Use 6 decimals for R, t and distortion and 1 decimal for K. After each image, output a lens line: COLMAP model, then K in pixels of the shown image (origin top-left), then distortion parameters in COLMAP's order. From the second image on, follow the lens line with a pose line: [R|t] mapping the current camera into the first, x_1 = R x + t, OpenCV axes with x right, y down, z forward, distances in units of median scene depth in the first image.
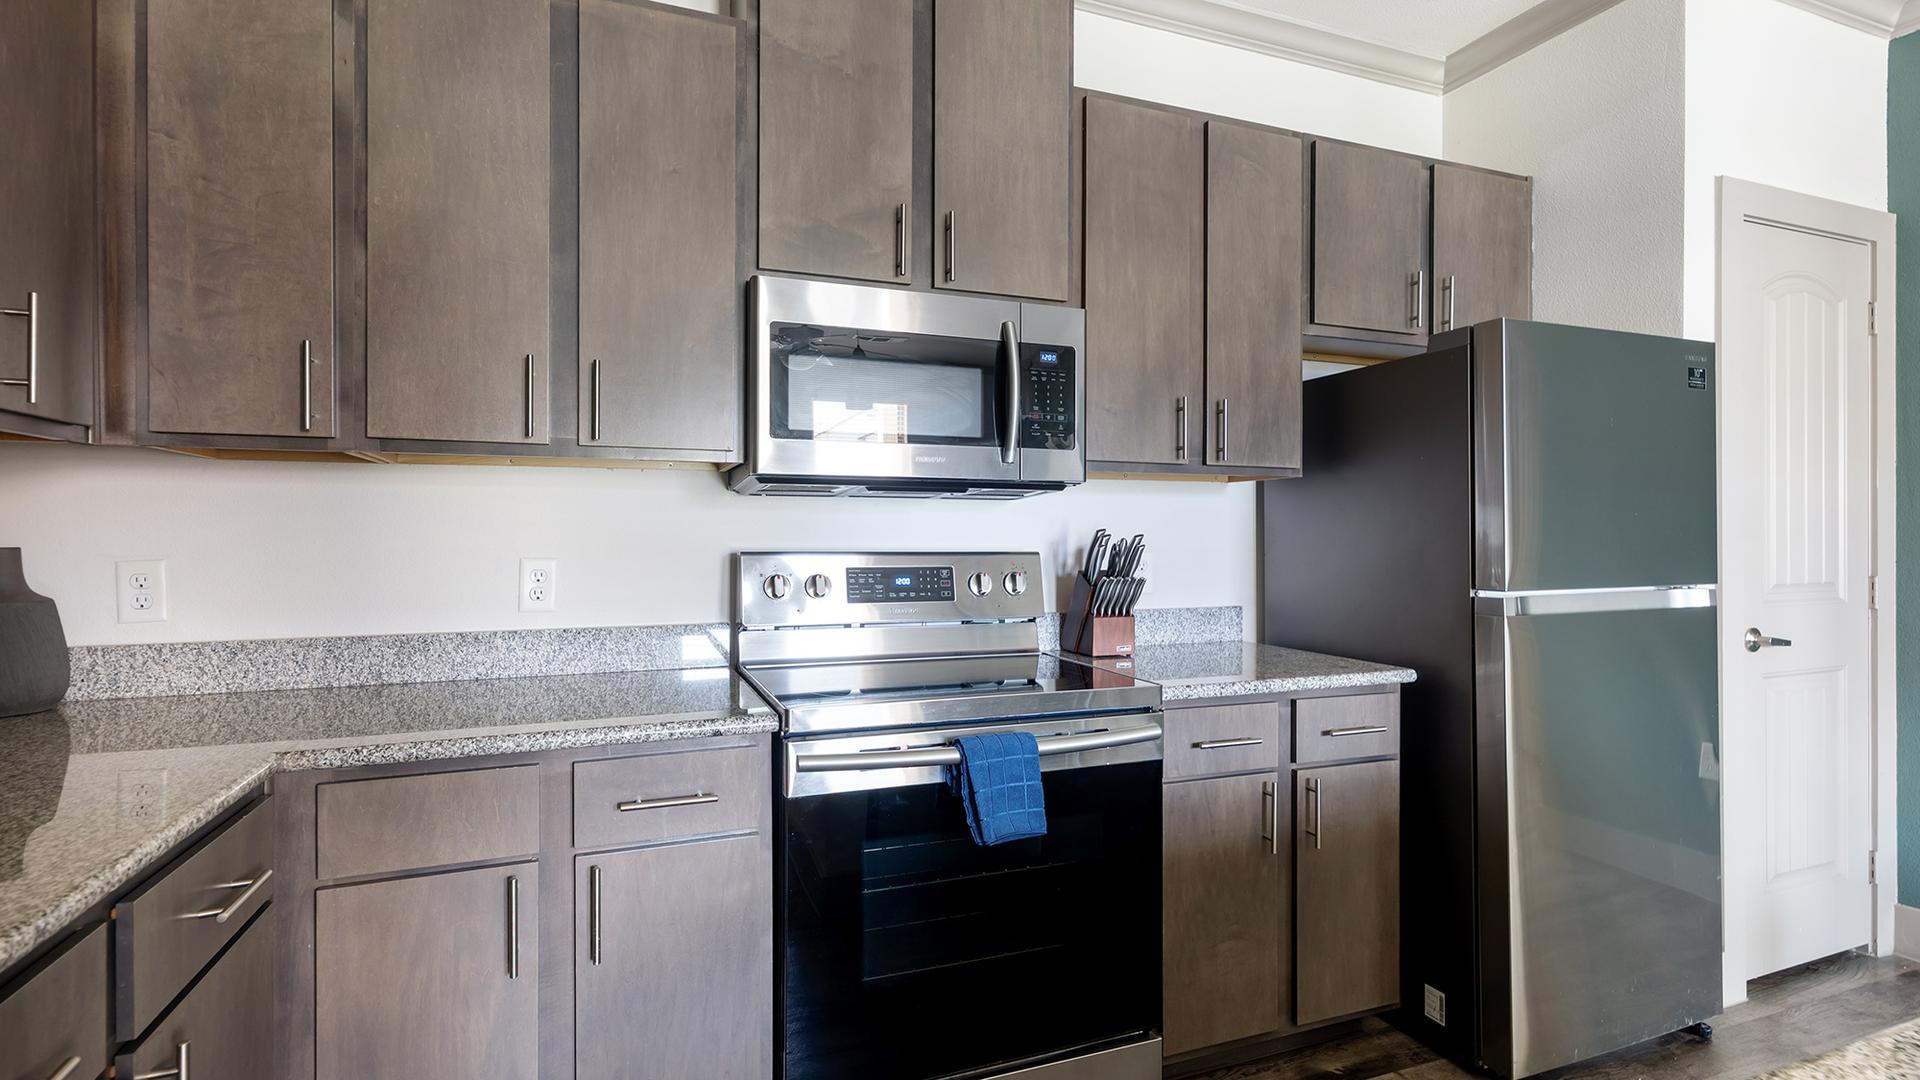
lens RADIAL K [[900.0, 0, 960.0], [0, 900.0, 540.0], [0, 0, 1]] dist [0.007319, 0.000260]
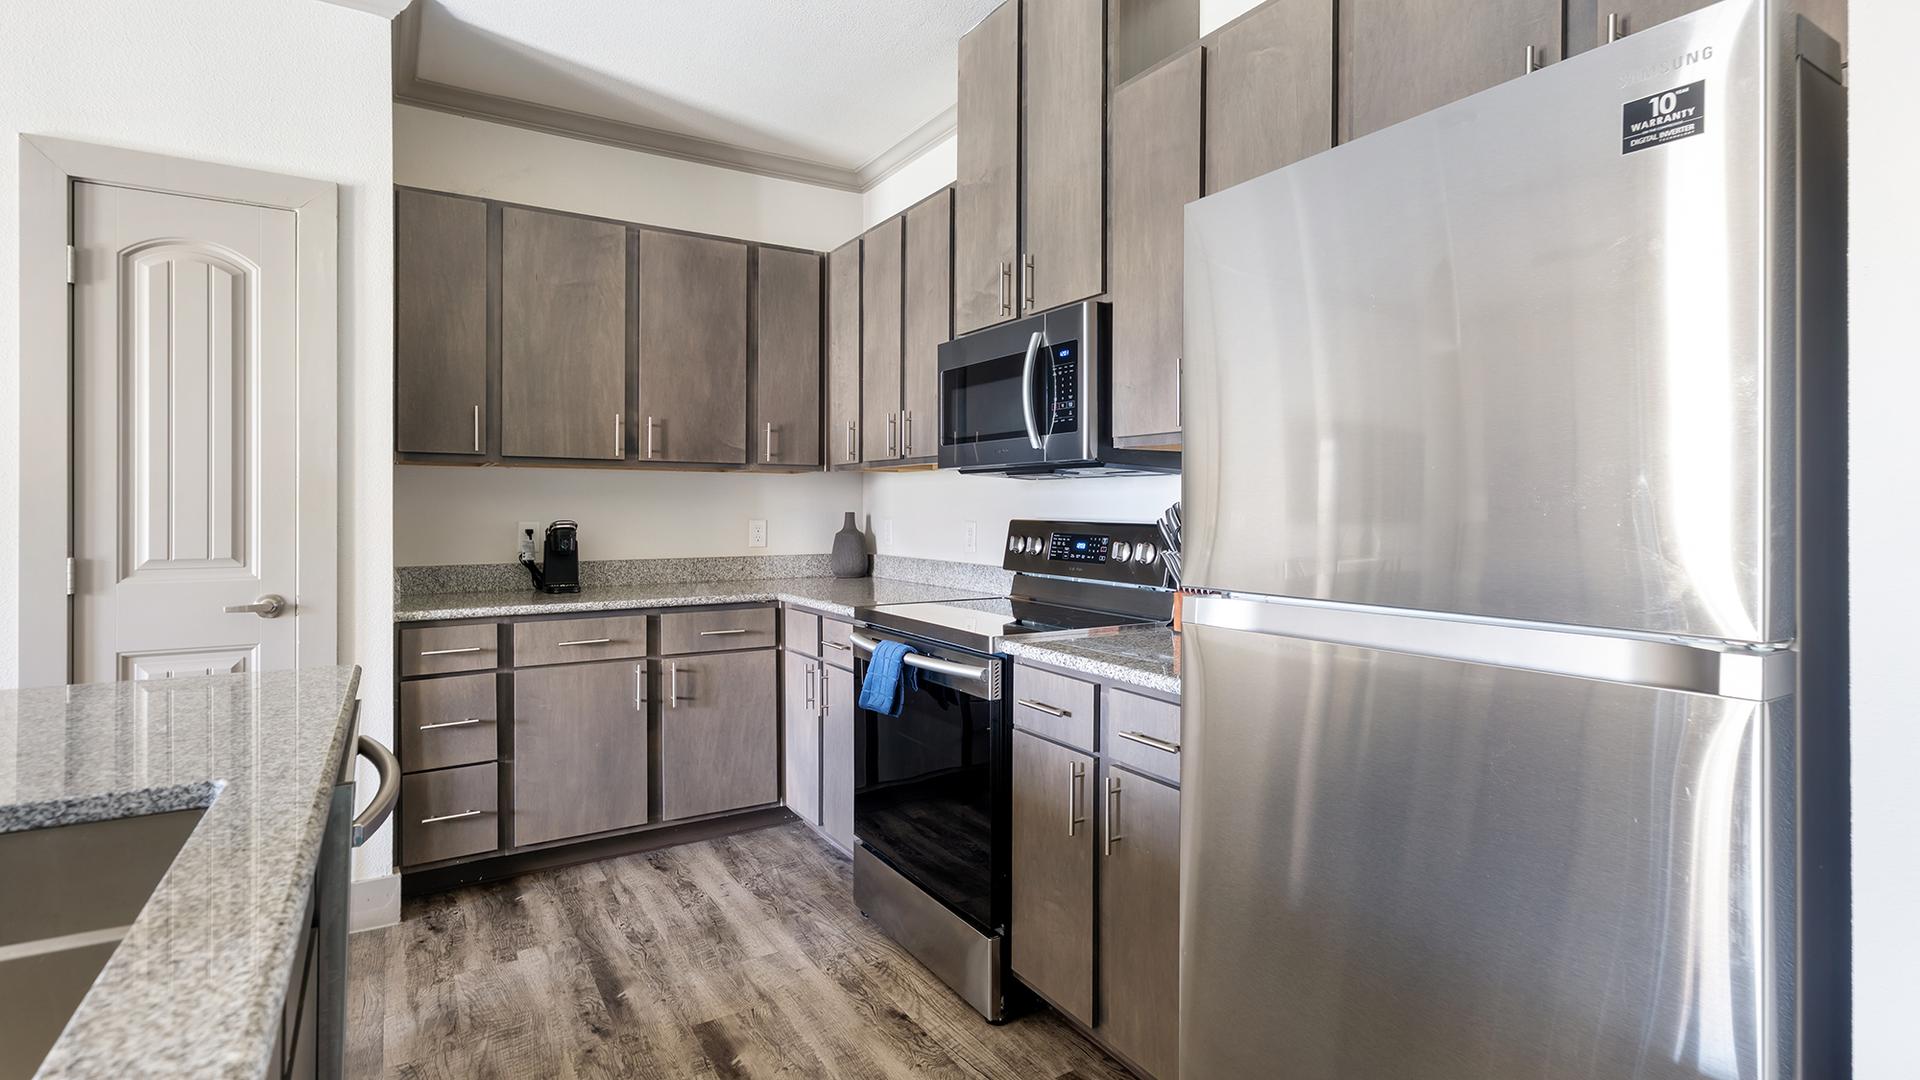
lens RADIAL K [[933.3, 0, 963.4], [0, 933.3, 506.4], [0, 0, 1]] dist [-0.000927, -0.000648]
pose [[0.182088, 0.000760, -0.983282, 1.286166], [-0.008272, 0.999965, -0.000759, -0.005756], [0.983247, 0.008272, 0.182088, 0.680455]]
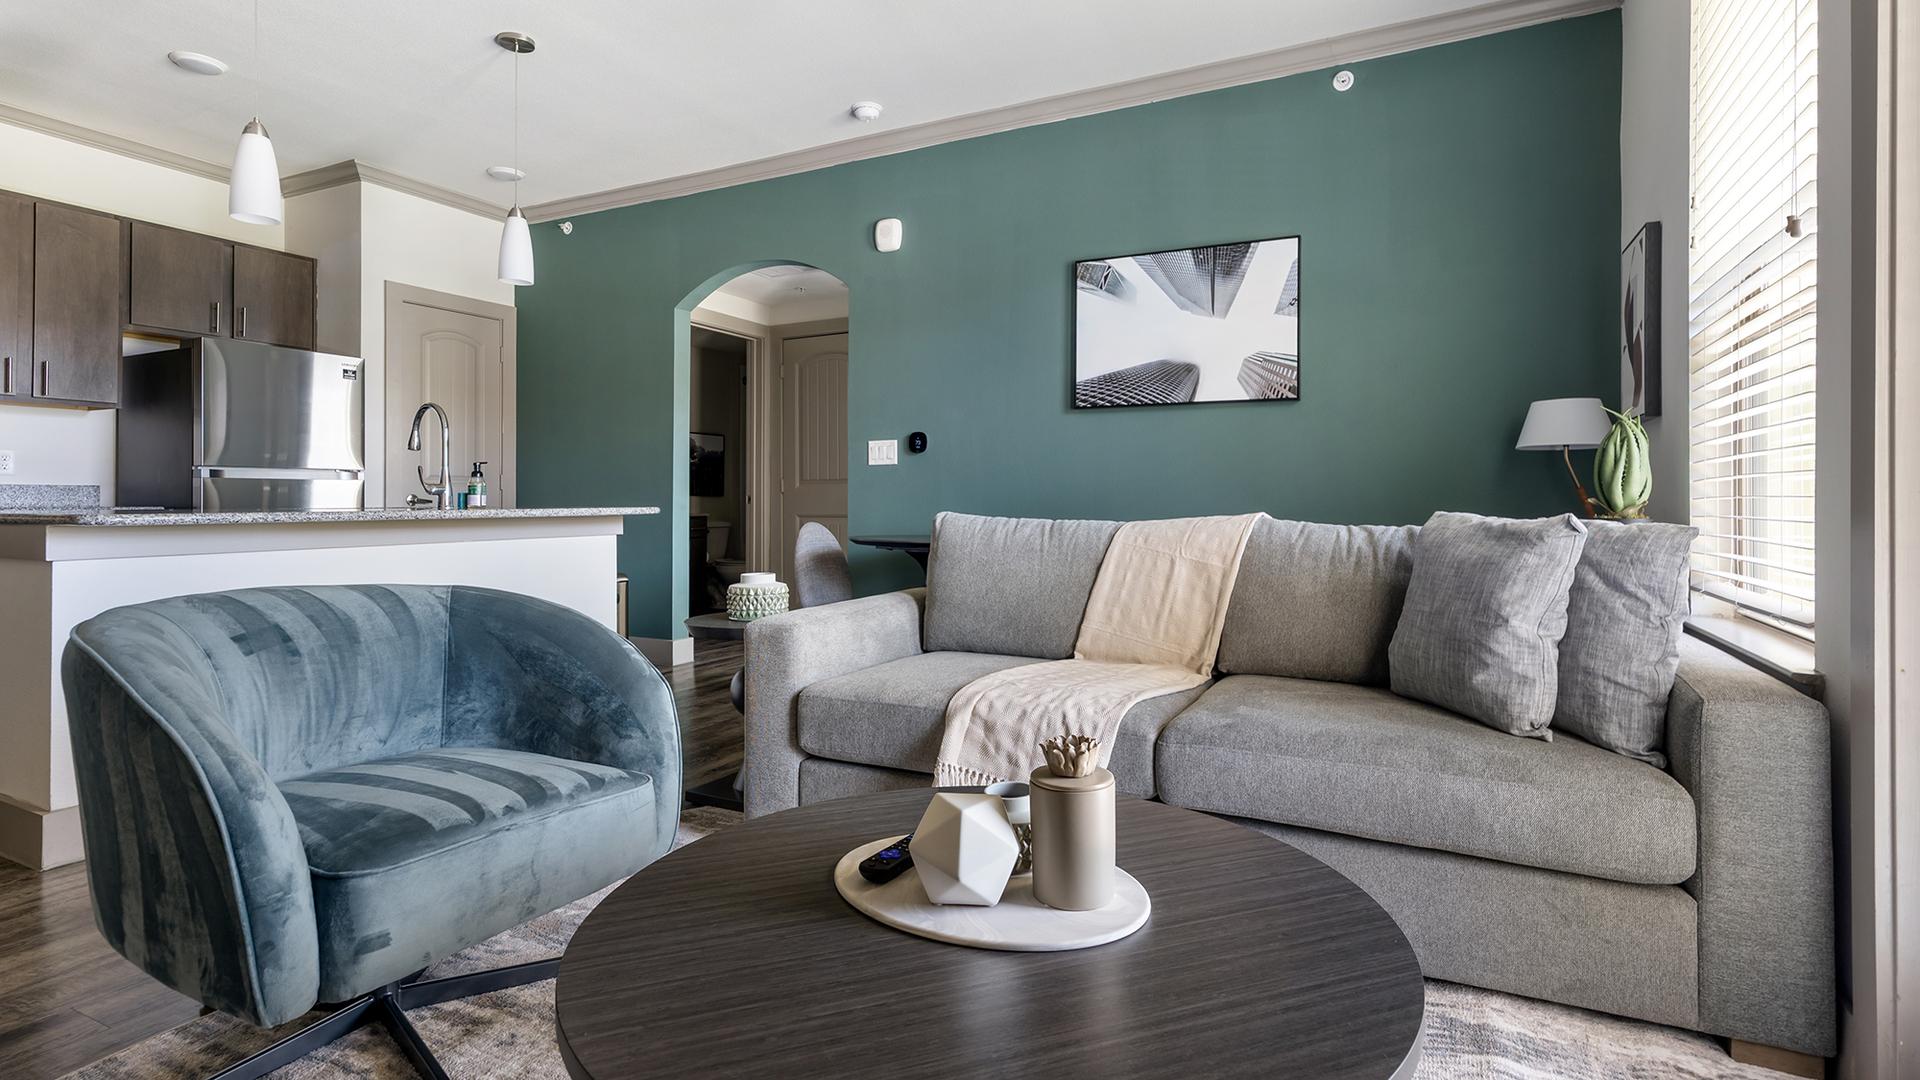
lens RADIAL K [[927.2, 0, 968.2], [0, 927.2, 508.2], [0, 0, 1]] dist [0.008539, 0.000339]
pose [[0.751951, -0.002273, 0.659215, 0.514842], [0.000176, 0.999995, 0.003247, 0.151884], [-0.659219, -0.002326, 0.751947, -1.869508]]
